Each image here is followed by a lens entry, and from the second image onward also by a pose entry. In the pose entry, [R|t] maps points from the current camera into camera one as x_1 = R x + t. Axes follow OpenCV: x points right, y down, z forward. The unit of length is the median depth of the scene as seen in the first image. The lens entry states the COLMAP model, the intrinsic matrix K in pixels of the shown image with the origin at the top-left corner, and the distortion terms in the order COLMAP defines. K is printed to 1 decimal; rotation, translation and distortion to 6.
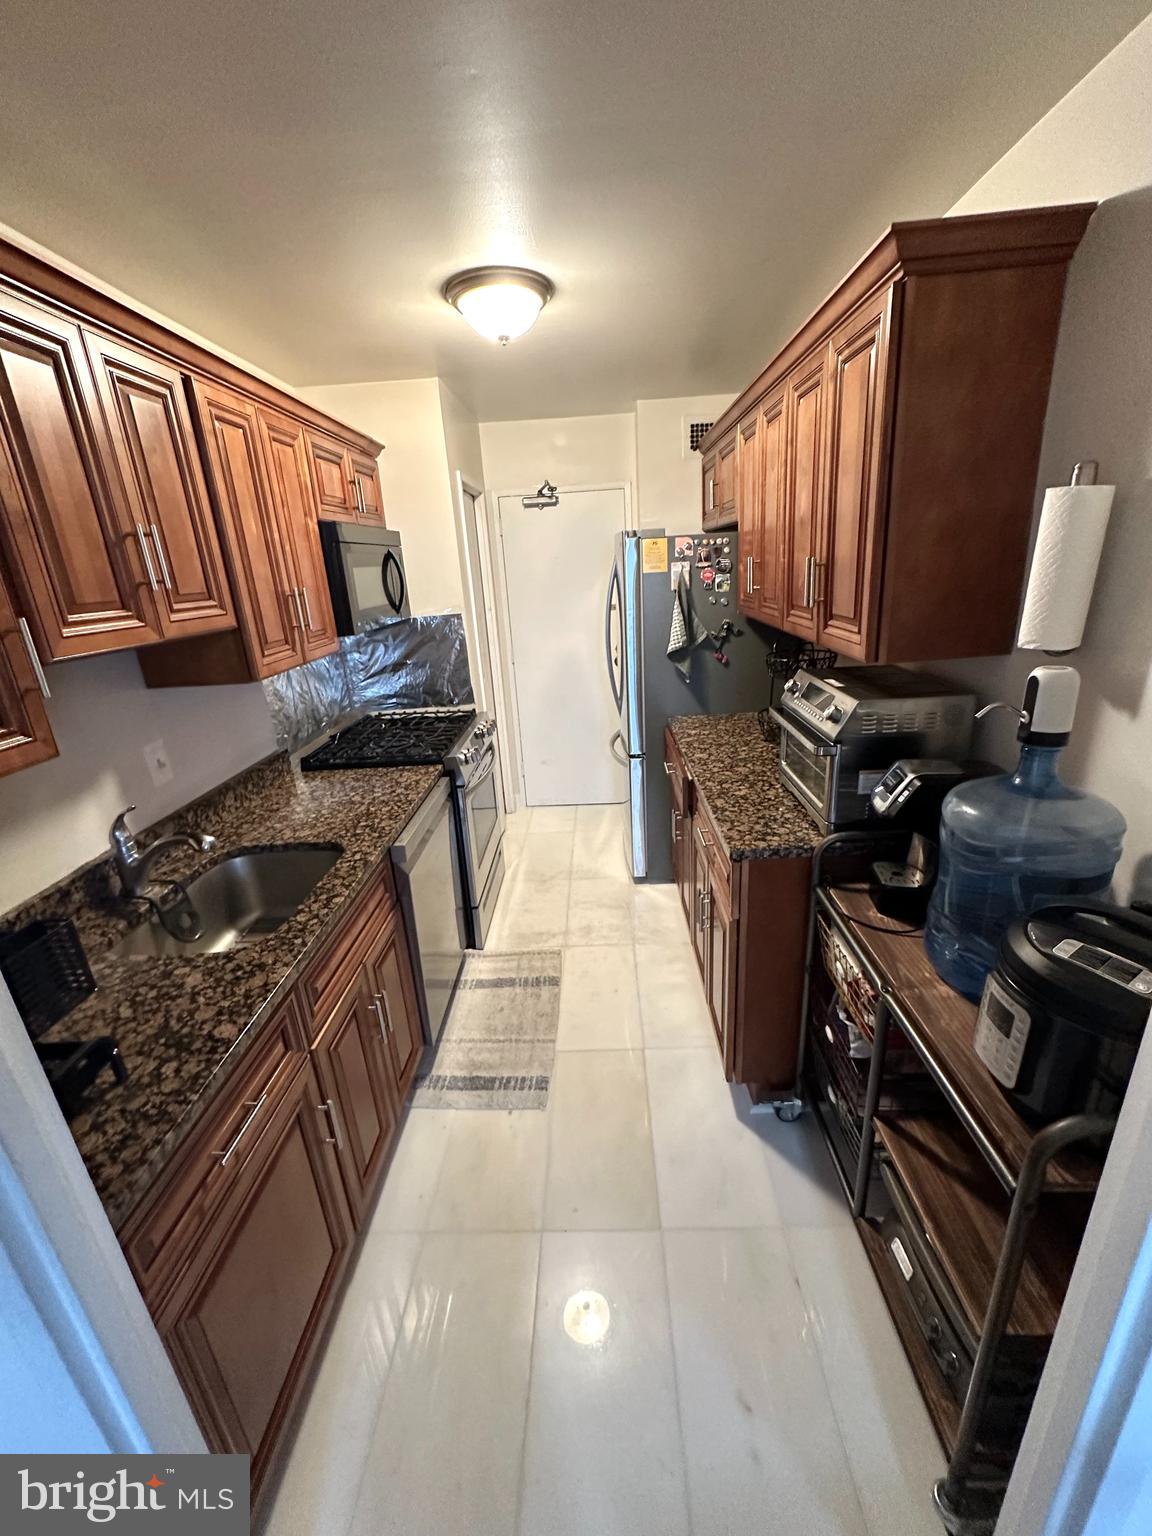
lens RADIAL K [[613.4, 0, 571.8], [0, 613.4, 767.3], [0, 0, 1]] dist [-0.007690, 0.000380]
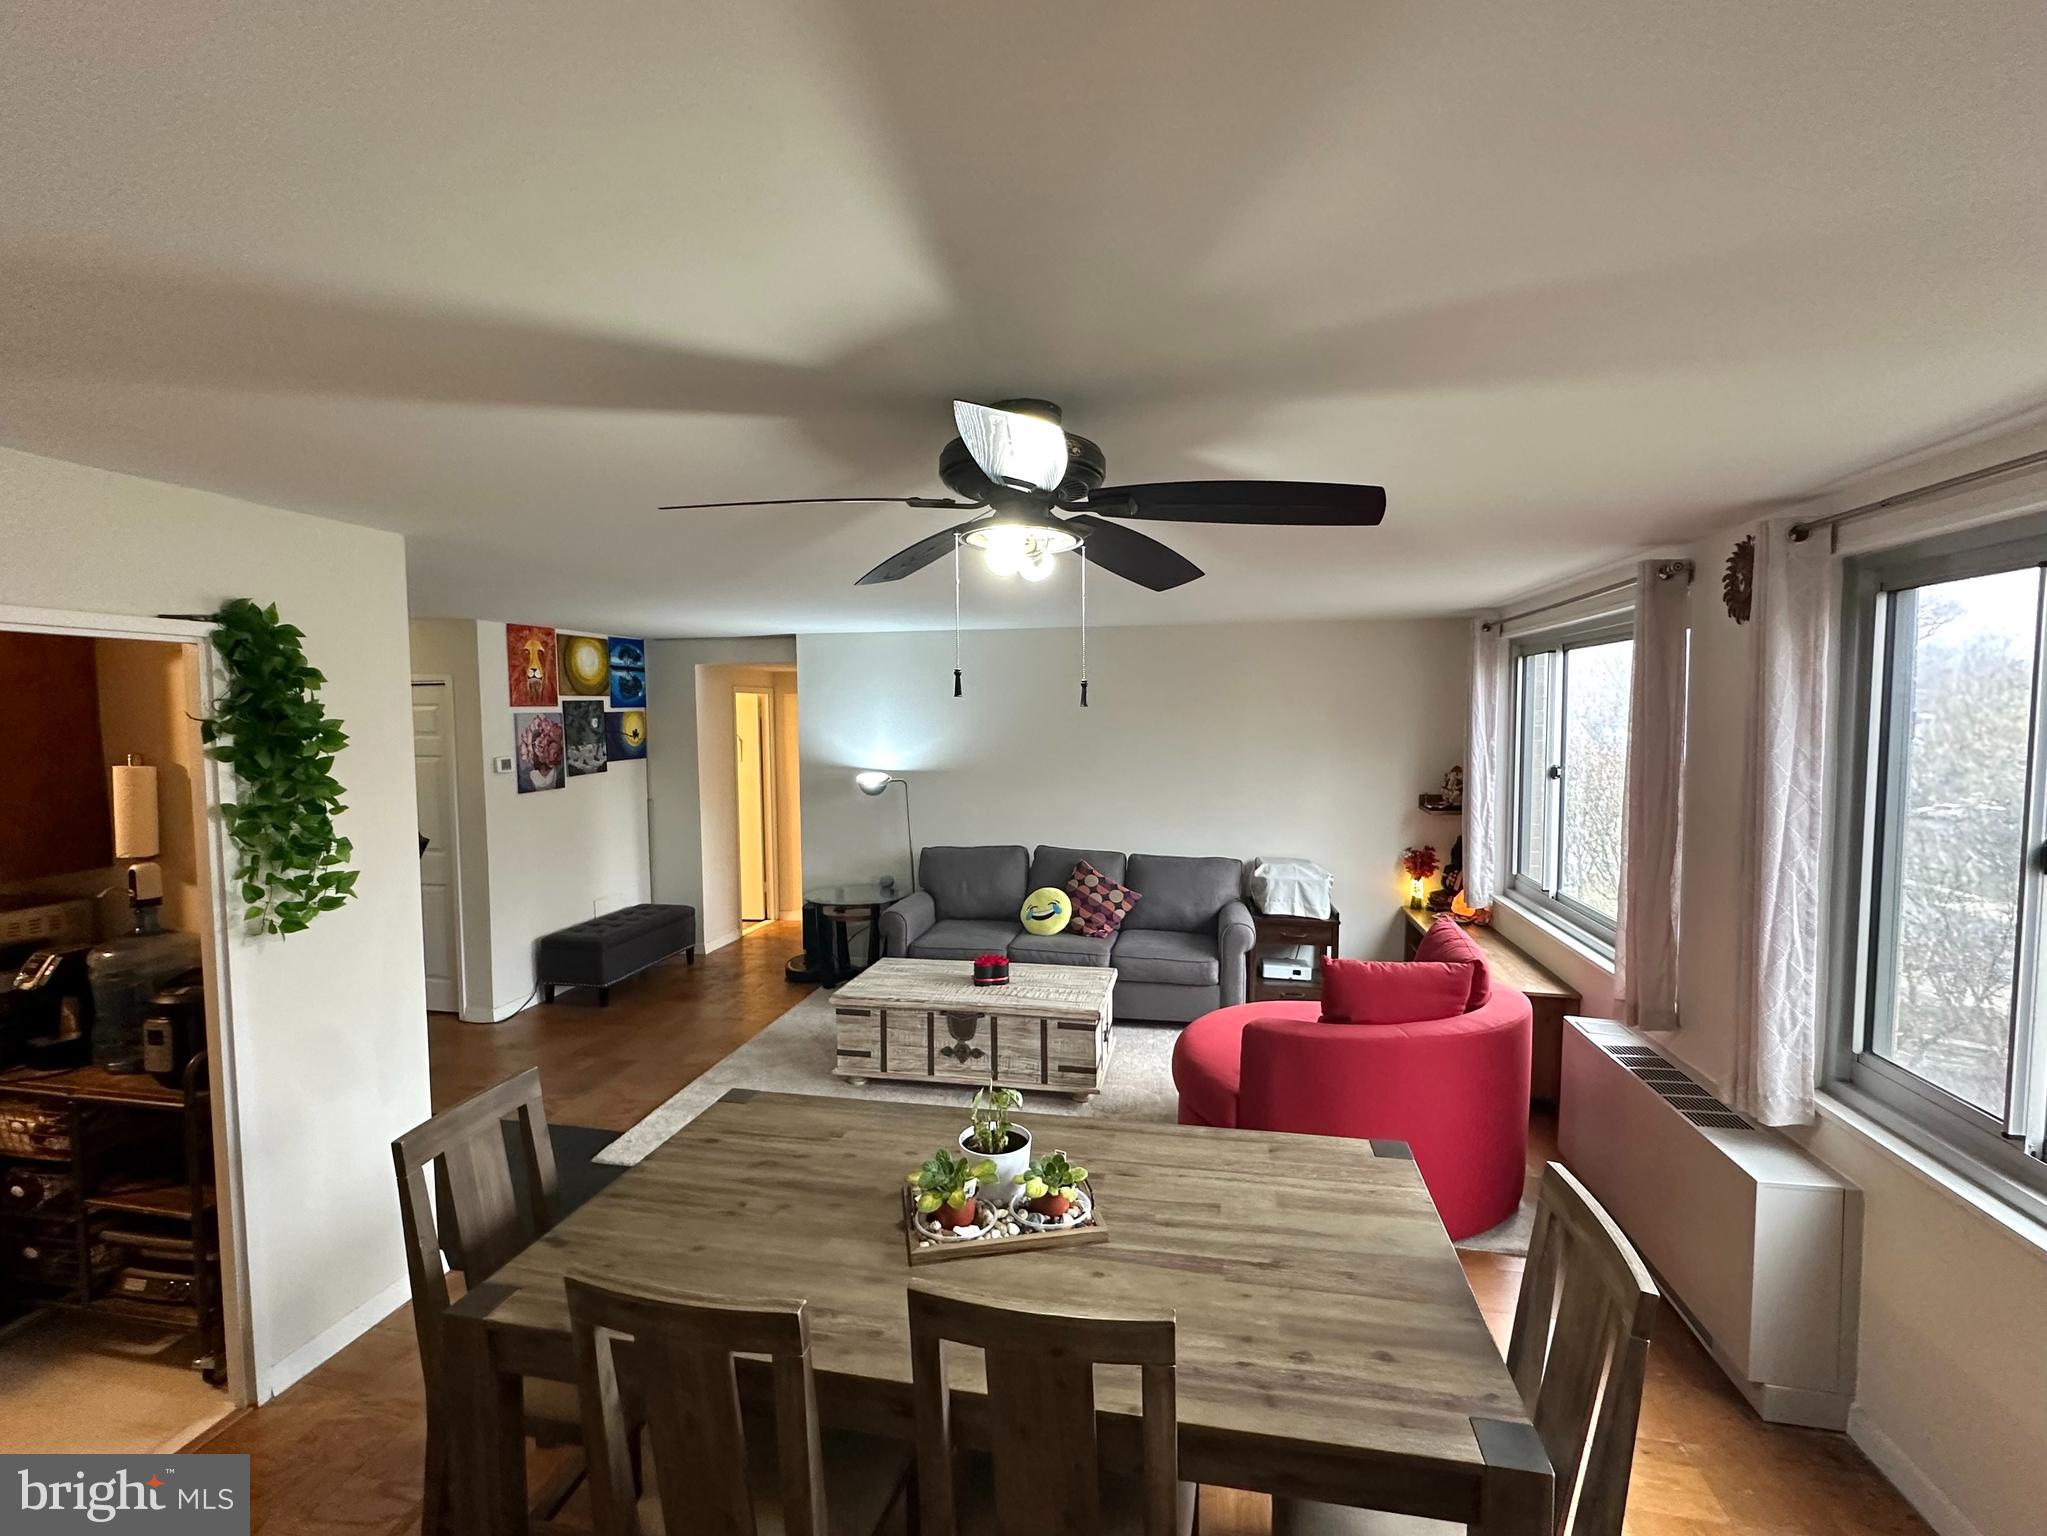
lens RADIAL K [[920.1, 0, 1020.6], [0, 920.1, 765.4], [0, 0, 1]] dist [0.002254, 0.000318]
pose [[0.167295, 0.006093, 0.985888, -0.751300], [0.312300, 0.948159, -0.058854, 0.271924], [-0.935137, 0.317739, 0.156720, -0.997727]]
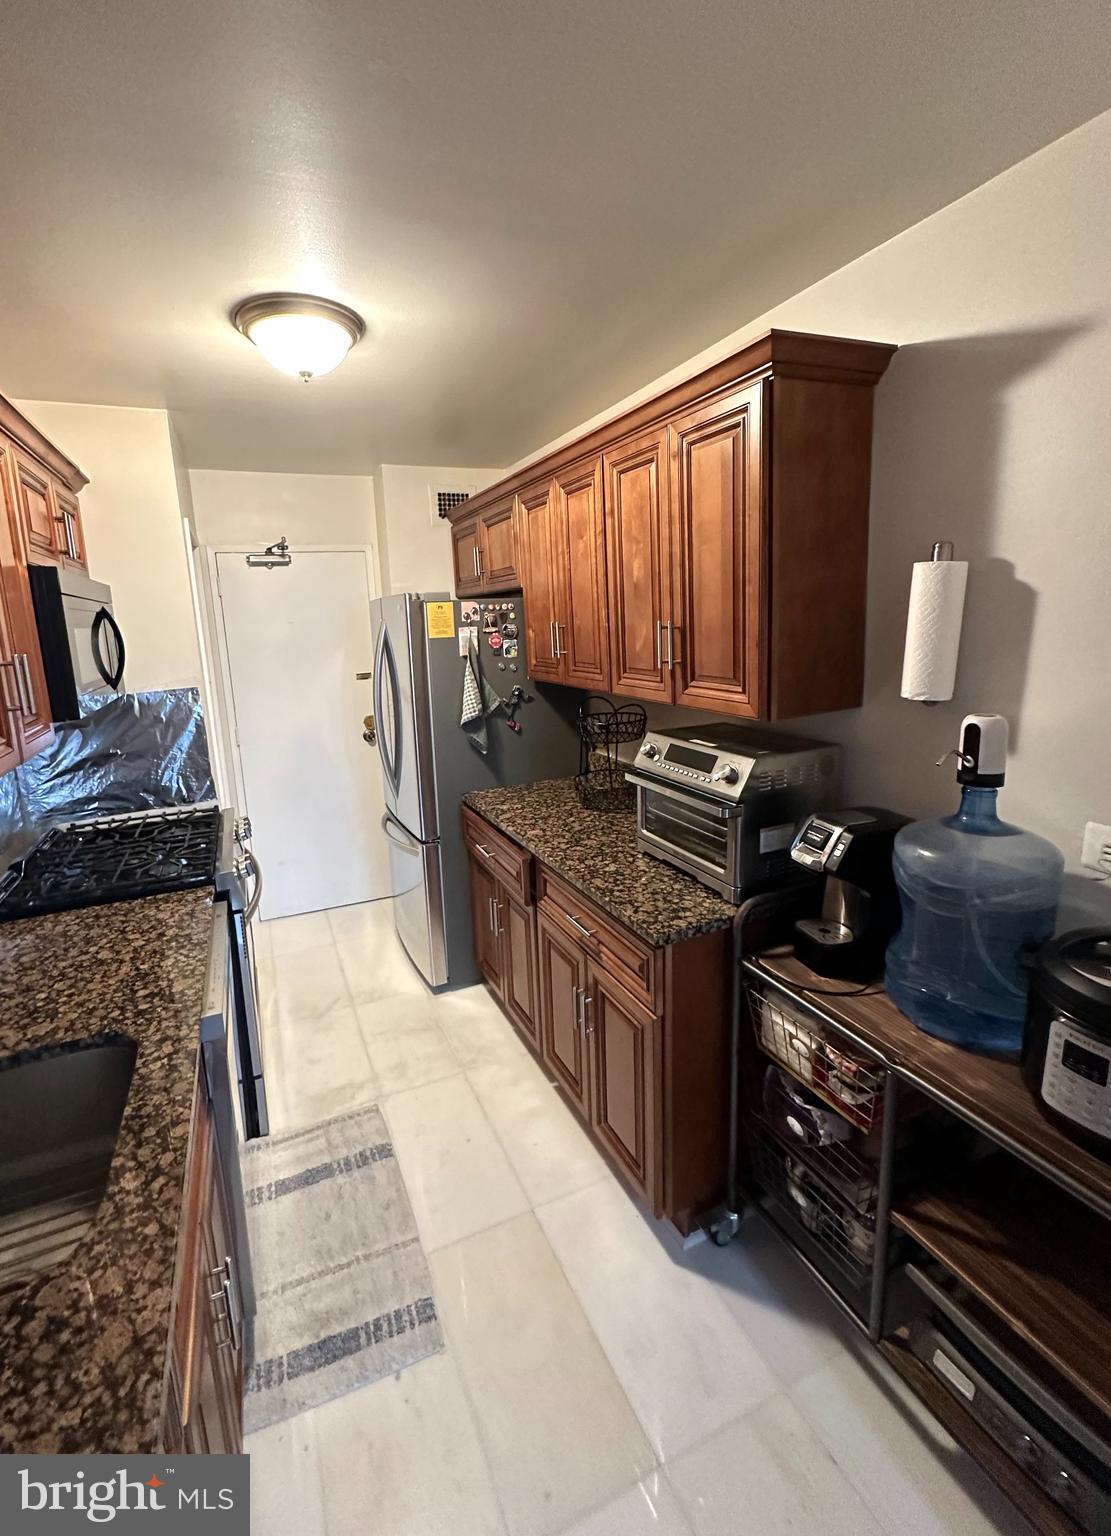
lens RADIAL K [[653.6, 0, 516.5], [0, 653.6, 730.6], [0, 0, 1]] dist [-0.007729, 0.001978]
pose [[0.912802, -0.053435, 0.404891, -0.231010], [0.122440, 0.981606, -0.146487, -0.033913], [-0.389616, 0.183289, 0.902555, 0.137705]]
